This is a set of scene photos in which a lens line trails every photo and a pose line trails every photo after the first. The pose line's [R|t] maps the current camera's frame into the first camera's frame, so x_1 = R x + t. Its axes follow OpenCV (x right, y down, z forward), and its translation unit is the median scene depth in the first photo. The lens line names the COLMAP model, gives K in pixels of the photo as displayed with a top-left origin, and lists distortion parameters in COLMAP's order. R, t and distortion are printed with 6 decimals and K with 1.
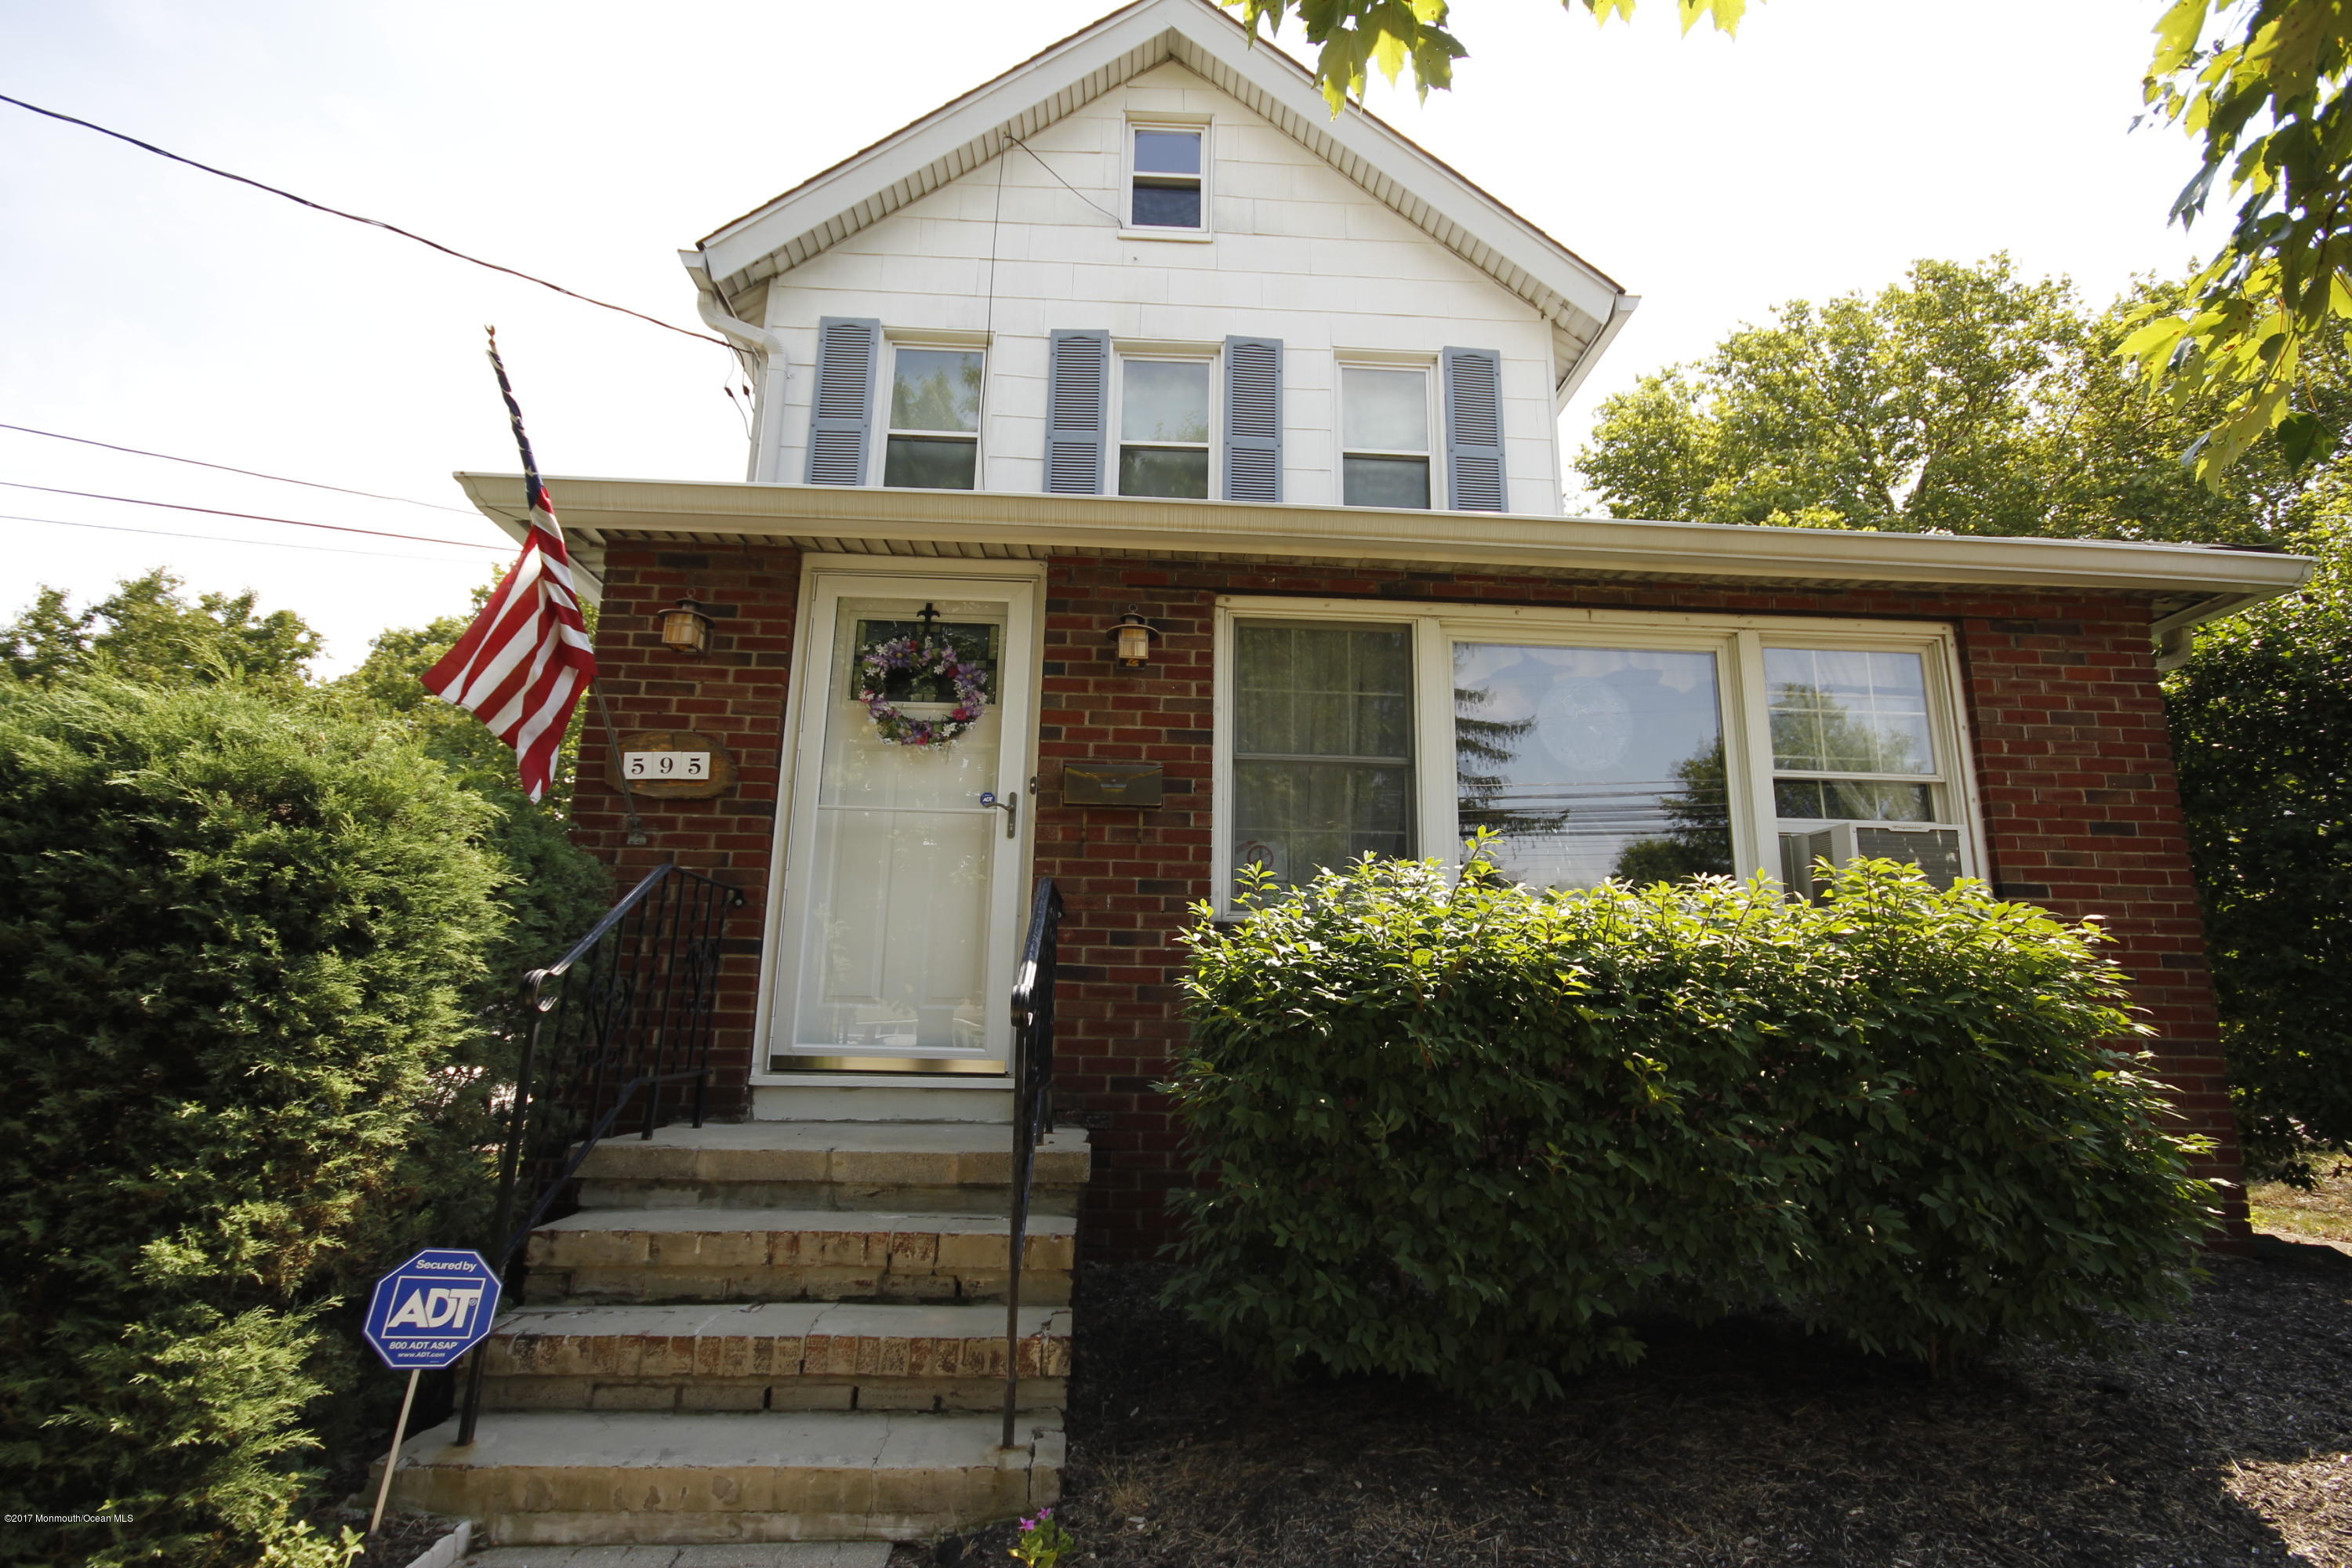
lens RADIAL K [[1011.4, 0, 1177.2], [0, 1011.4, 833.9], [0, 0, 1]] dist [-0.004168, -0.000380]
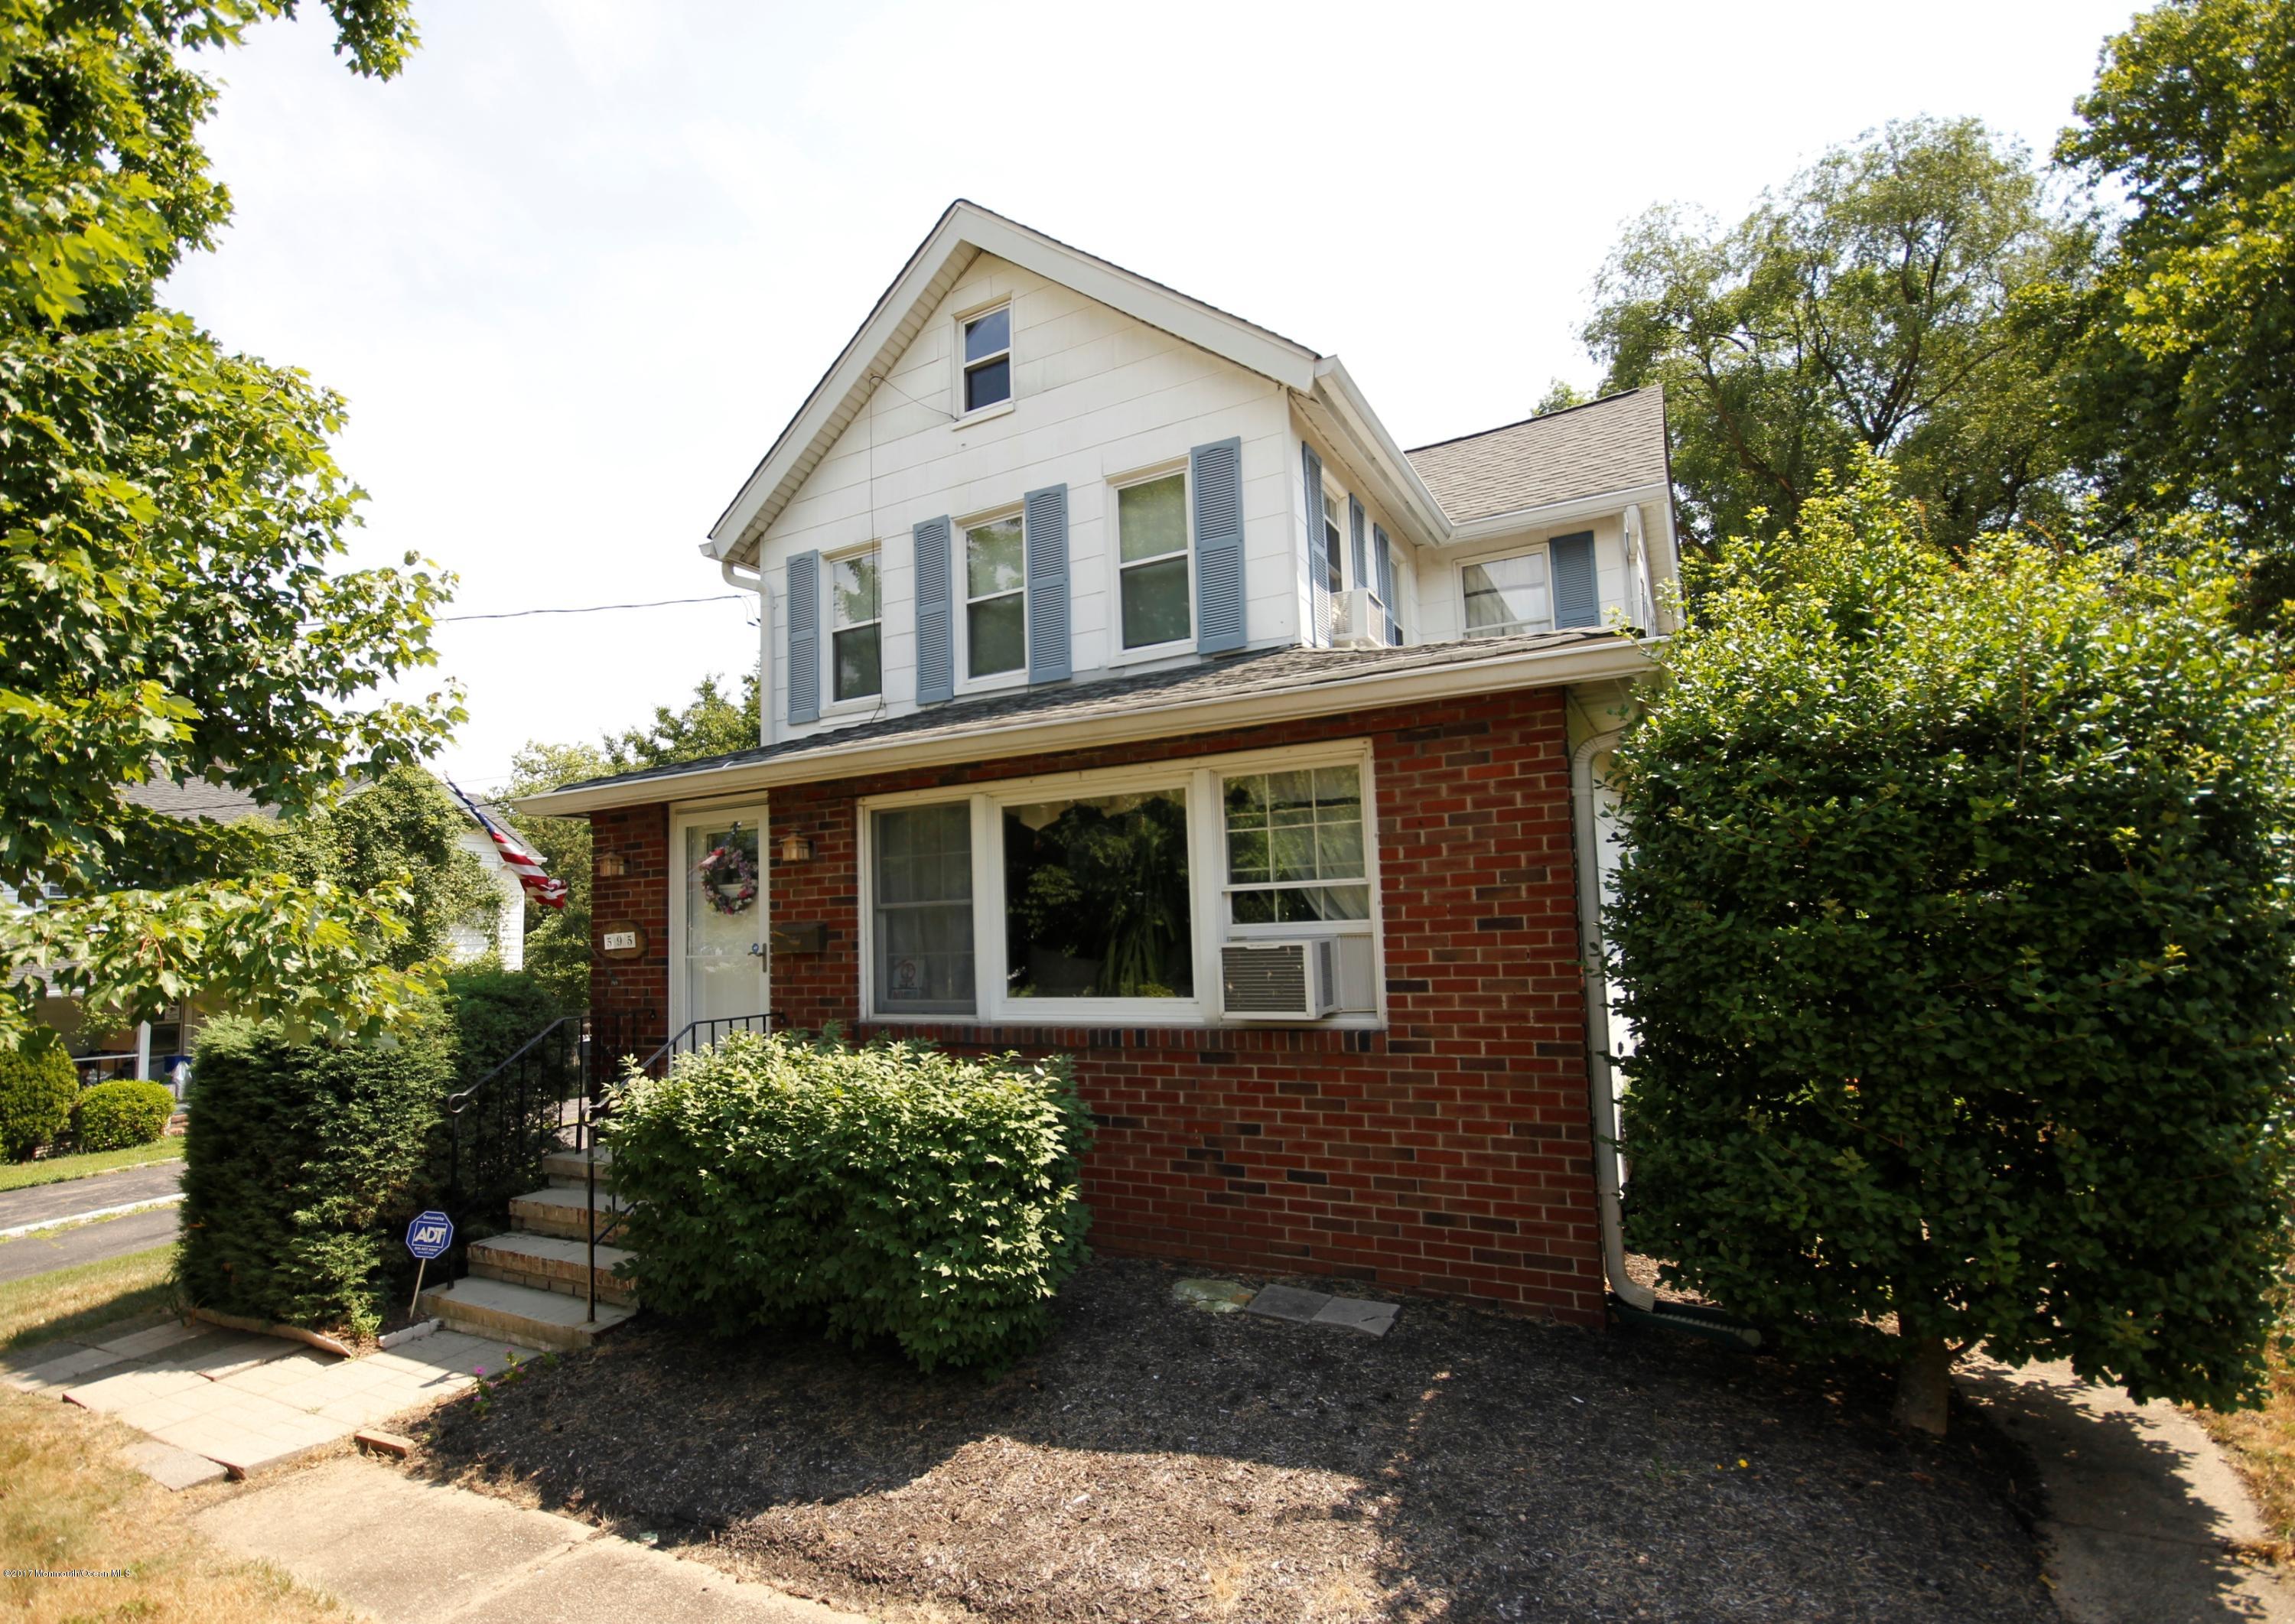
lens RADIAL K [[1069.6, 0, 1147.9], [0, 1069.6, 849.7], [0, 0, 1]] dist [0.001607, 0.000438]
pose [[0.859923, -0.086466, -0.503046, 1.189756], [0.143192, 0.986837, 0.075155, -0.220779], [0.489926, -0.136660, 0.860986, -0.143358]]
